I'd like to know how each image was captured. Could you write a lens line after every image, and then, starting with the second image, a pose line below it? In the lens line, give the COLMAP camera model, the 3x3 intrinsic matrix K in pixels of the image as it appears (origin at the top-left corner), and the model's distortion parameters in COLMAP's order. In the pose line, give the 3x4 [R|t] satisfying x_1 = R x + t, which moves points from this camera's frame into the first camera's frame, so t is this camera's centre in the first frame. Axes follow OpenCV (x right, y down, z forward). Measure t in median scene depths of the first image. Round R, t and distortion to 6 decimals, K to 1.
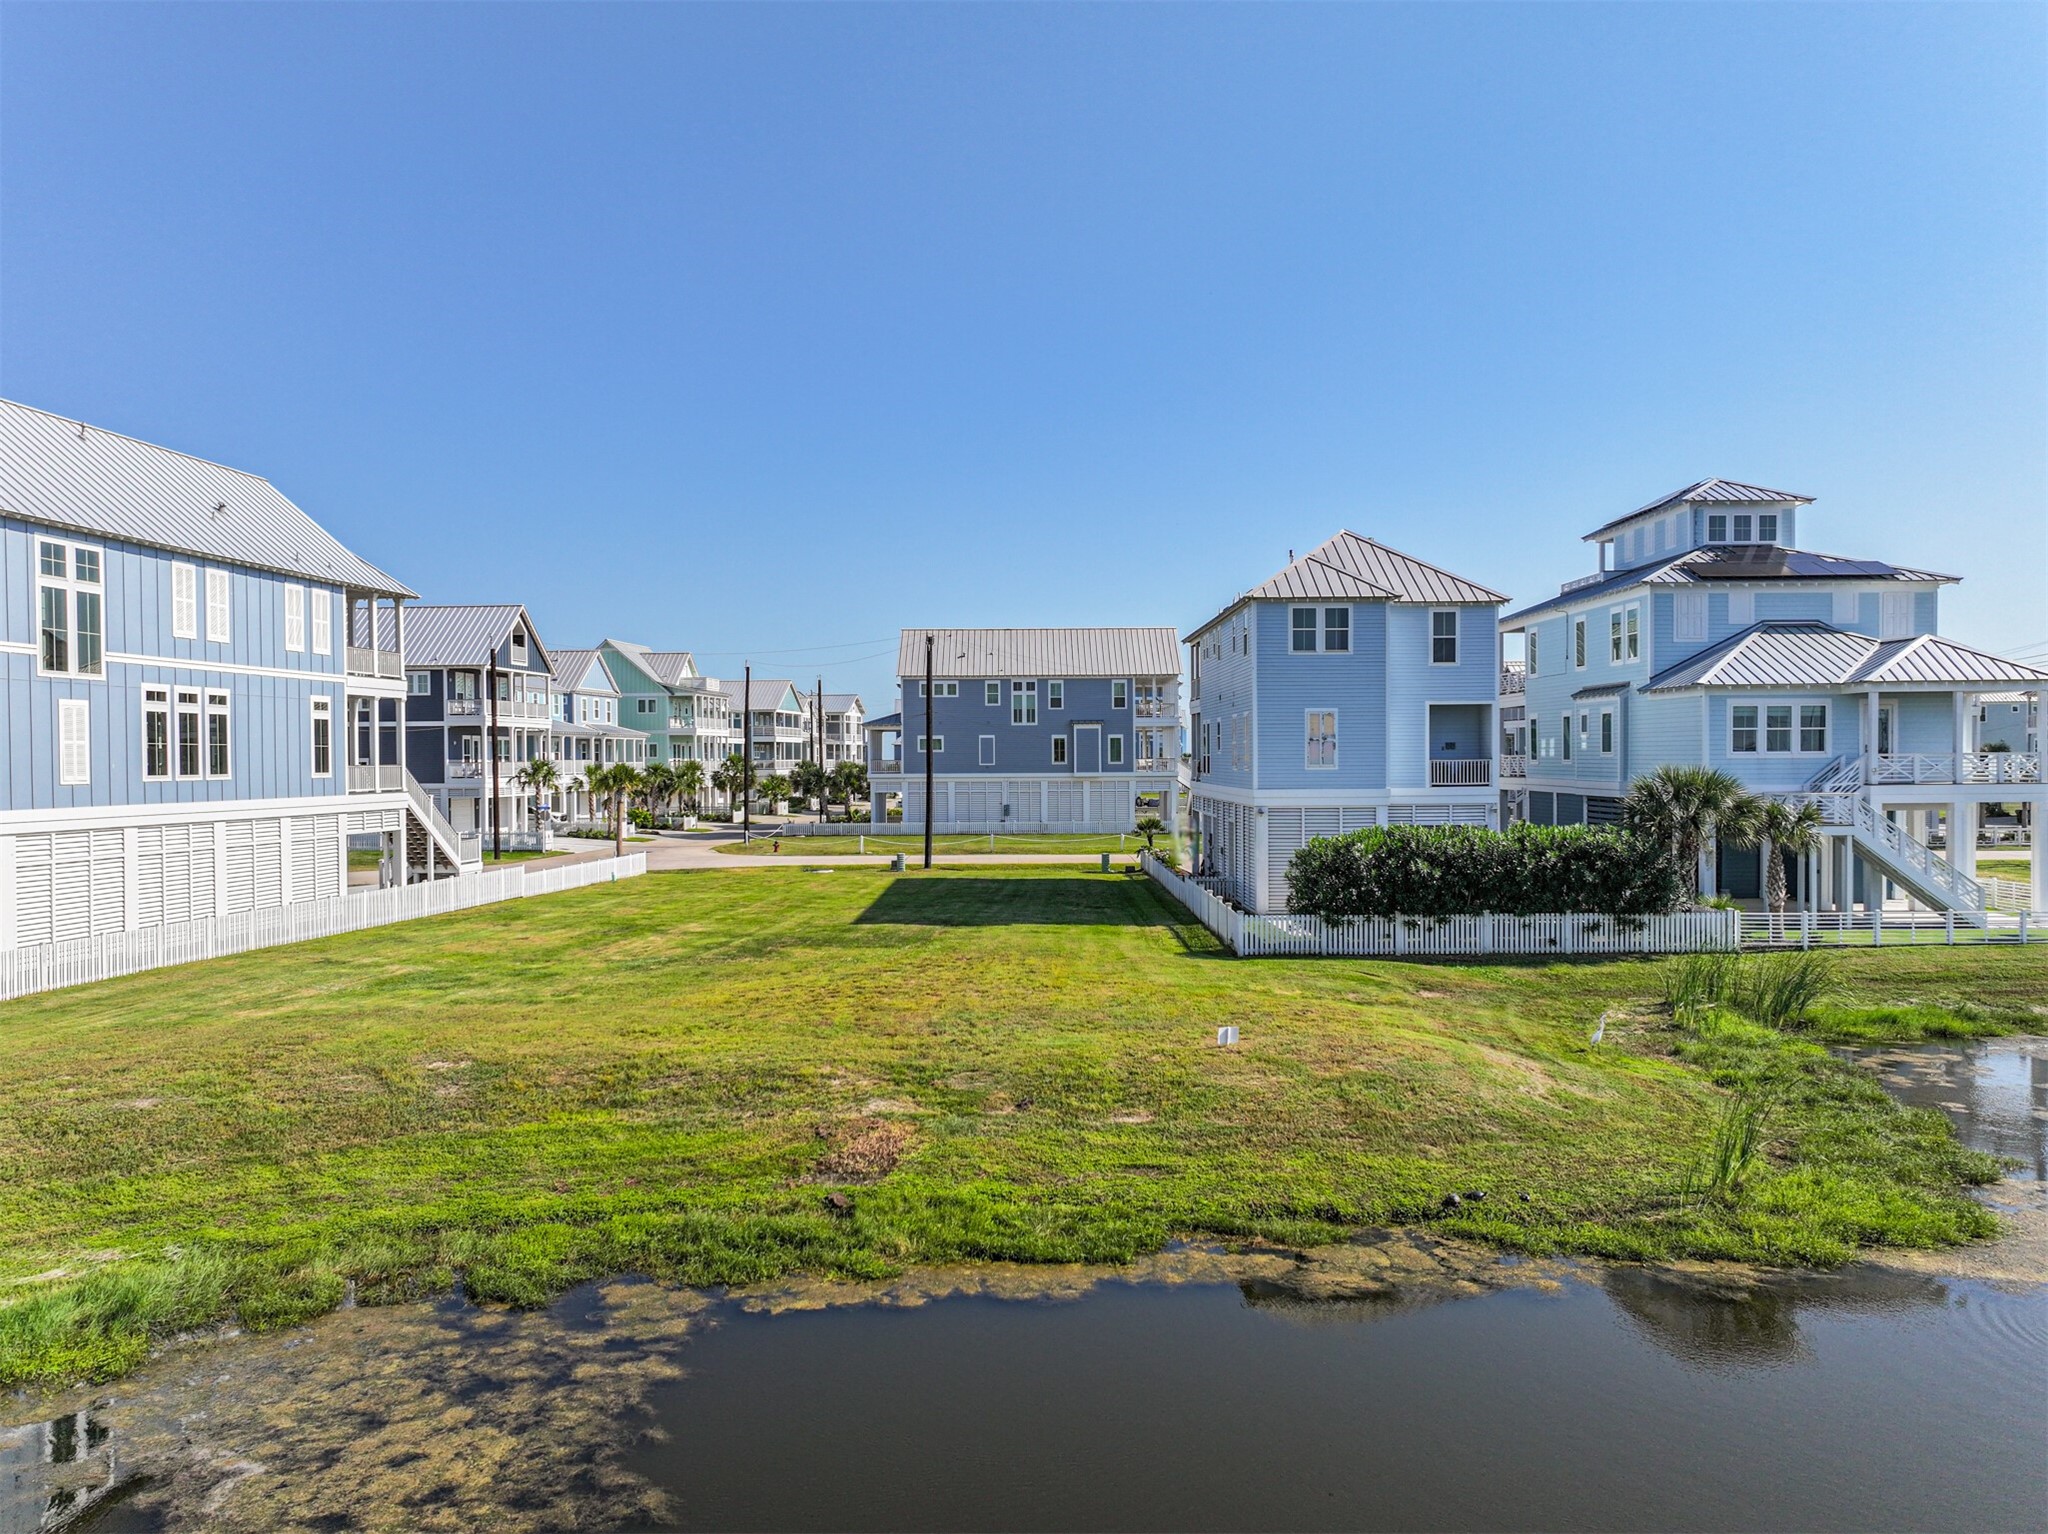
lens RADIAL K [[1445.8, 0, 1023.3], [0, 1445.8, 785.2], [0, 0, 1]] dist [0.010413, 0.004205]
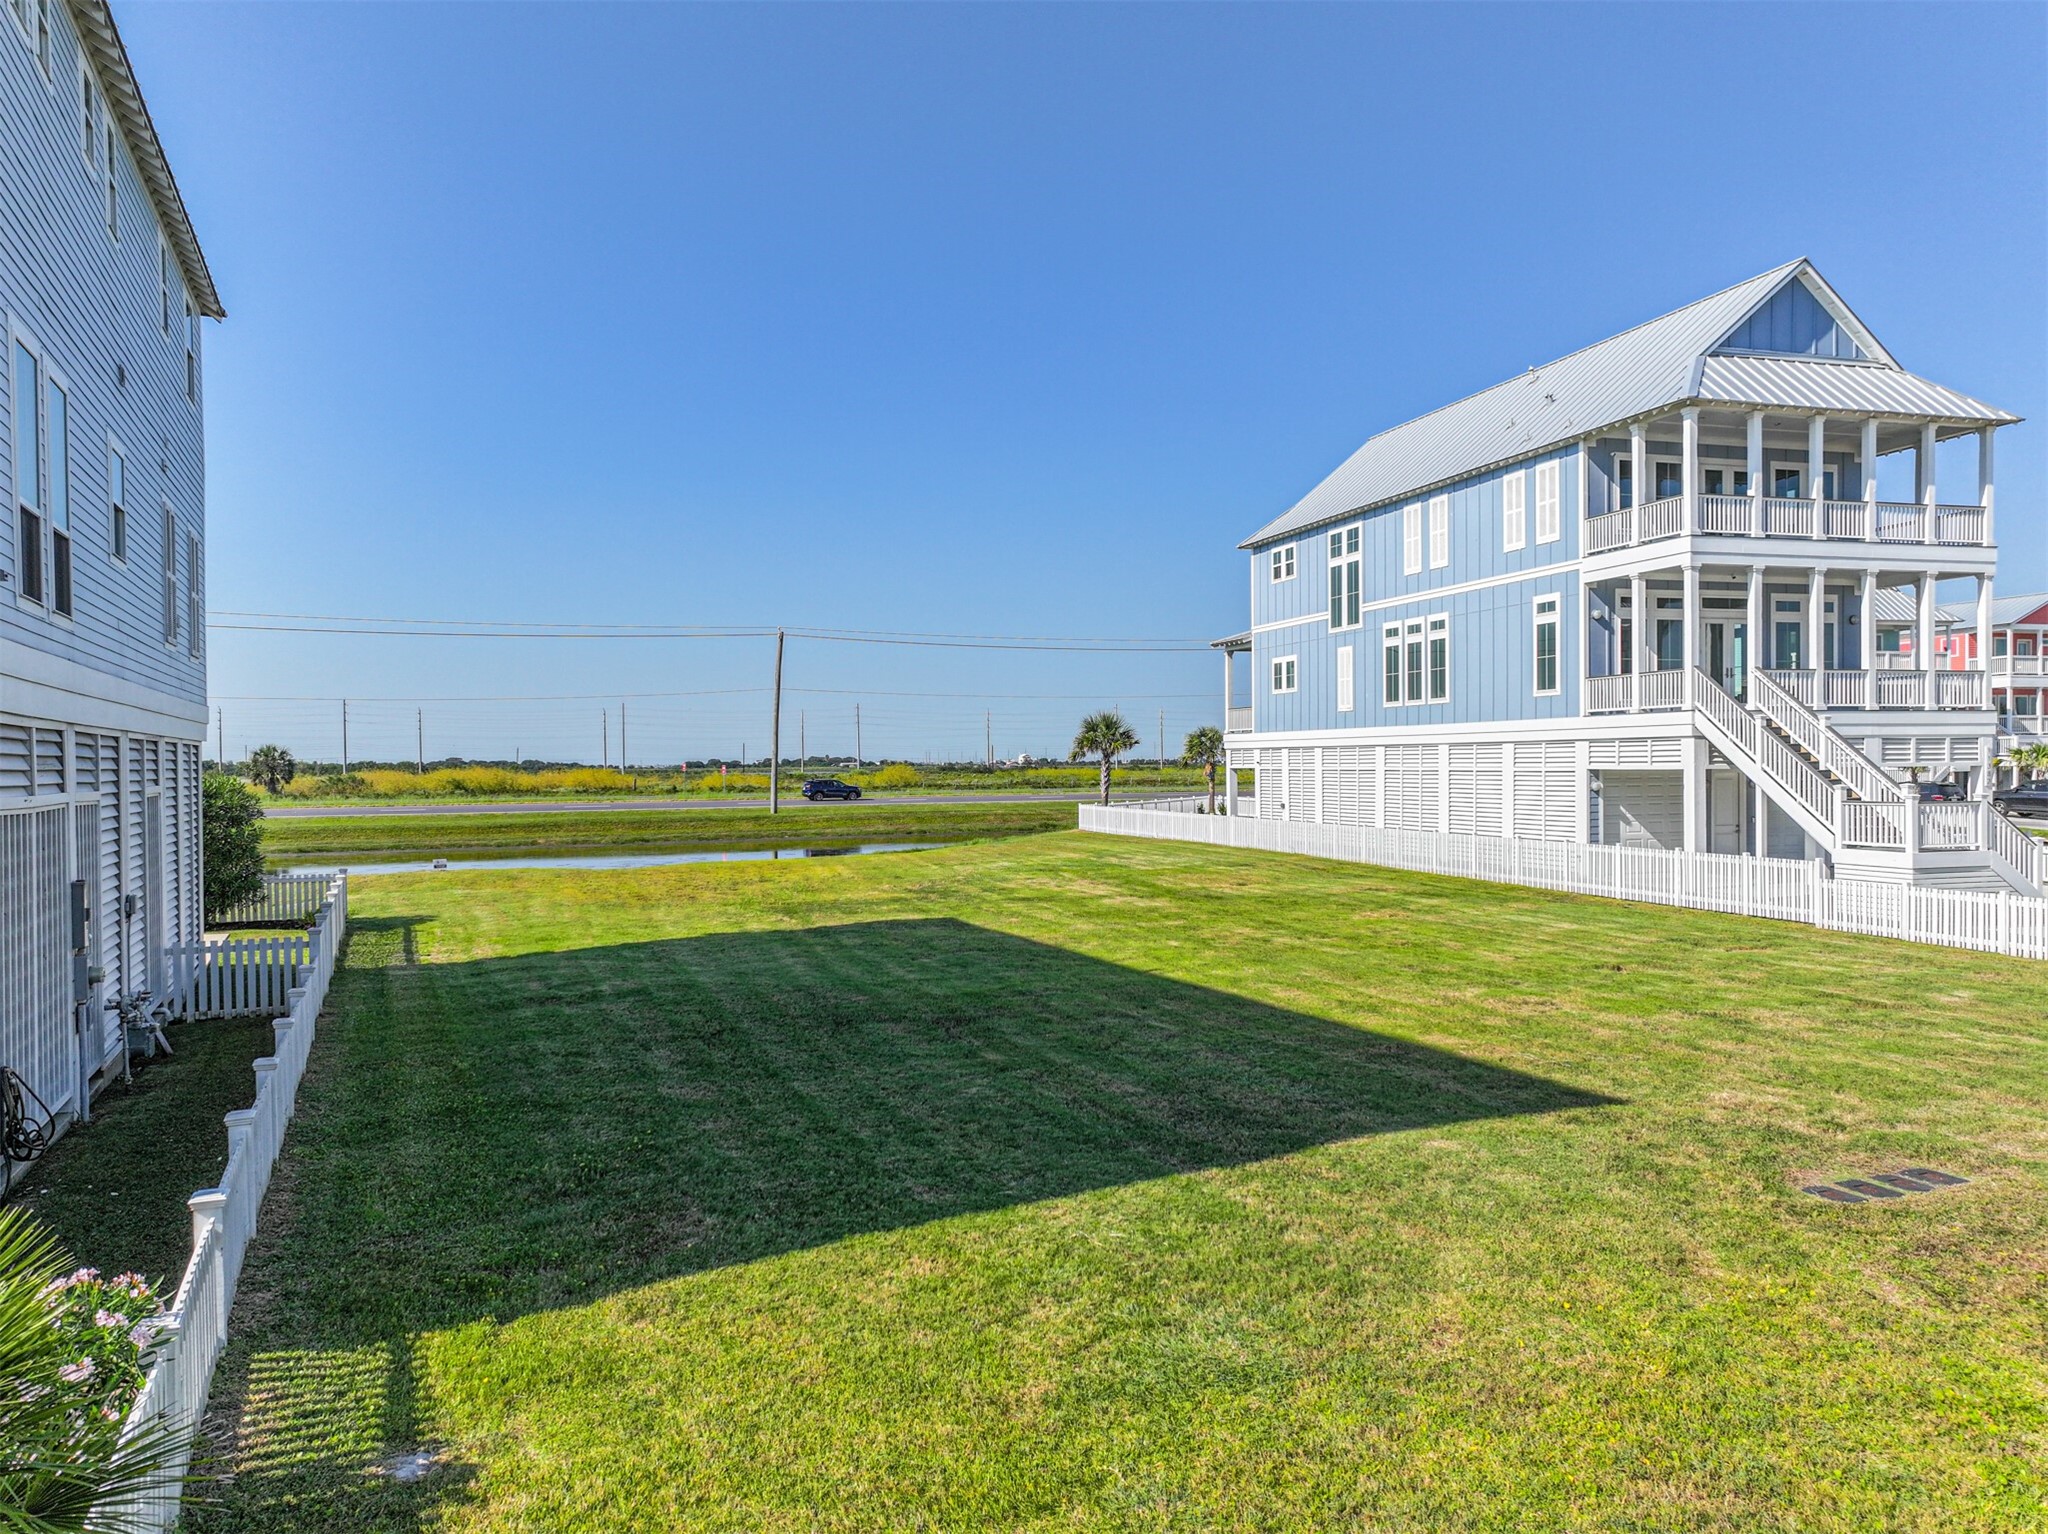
lens RADIAL K [[1458.2, 0, 1024.0], [0, 1458.2, 767.0], [0, 0, 1]] dist [0.010206, 0.004197]
pose [[-0.918331, 0.015038, -0.395527, 0.102691], [0.006875, 0.999733, 0.022048, 0.014062], [0.395753, 0.017528, -0.918189, 1.559505]]
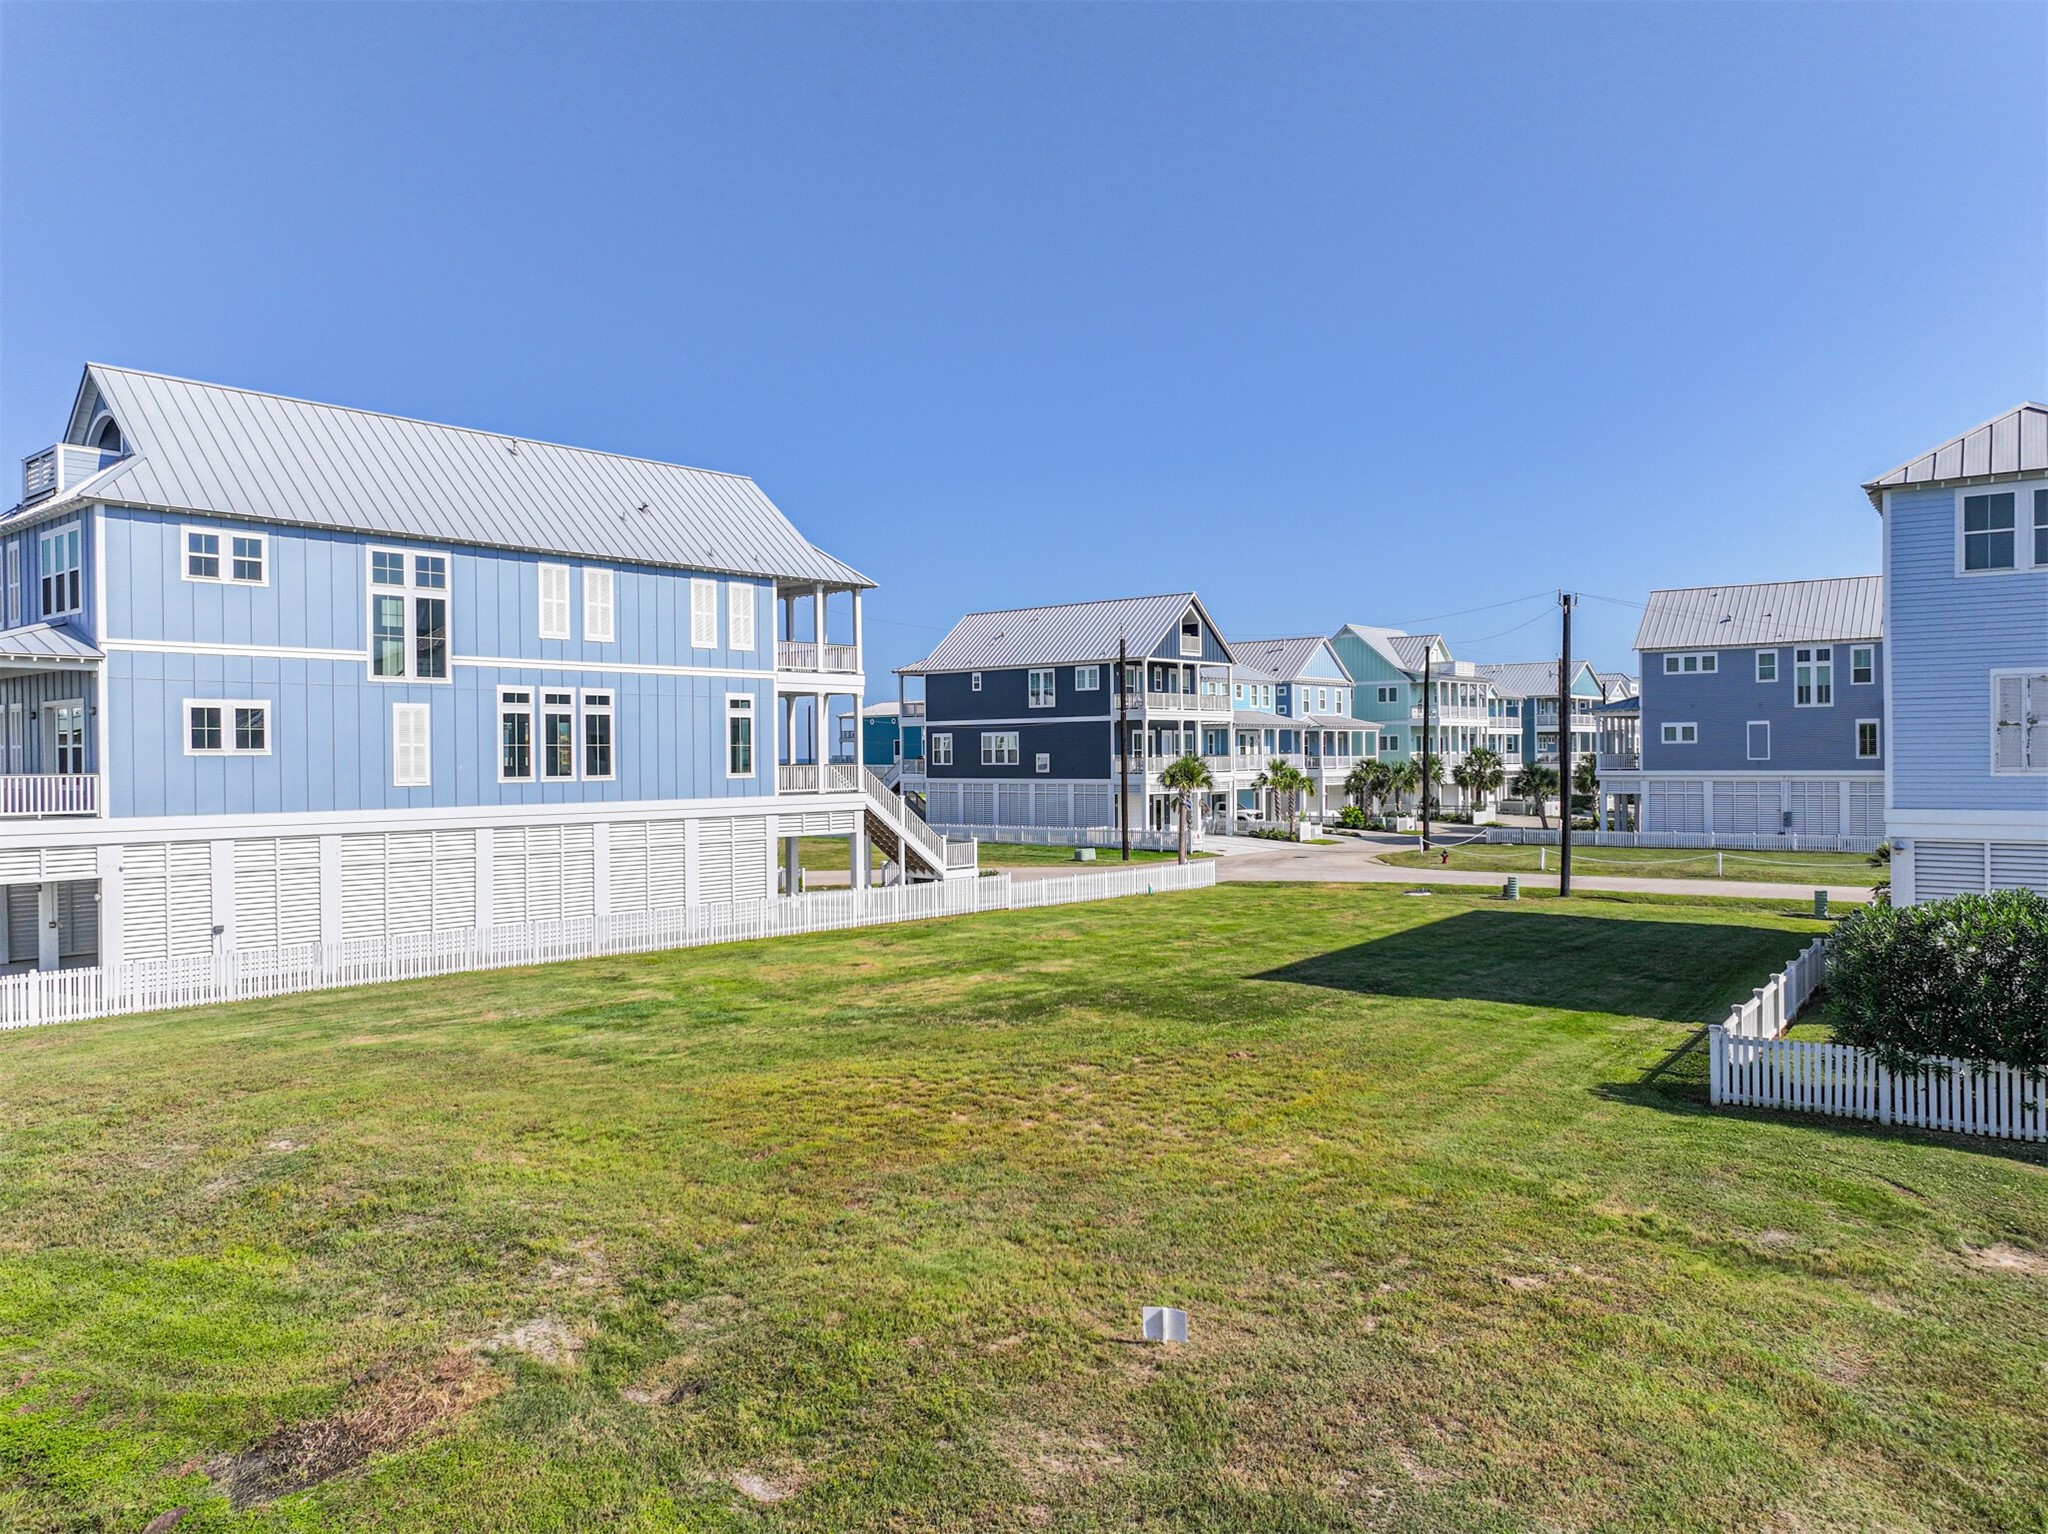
lens RADIAL K [[1441.6, 0, 1024.0], [0, 1441.6, 767.0], [0, 0, 1]] dist [0.011732, 0.003217]
pose [[0.816309, 0.003017, -0.577608, 0.214767], [-0.006545, 0.999970, -0.004026, -0.009451], [0.577579, 0.007067, 0.816304, 0.310020]]
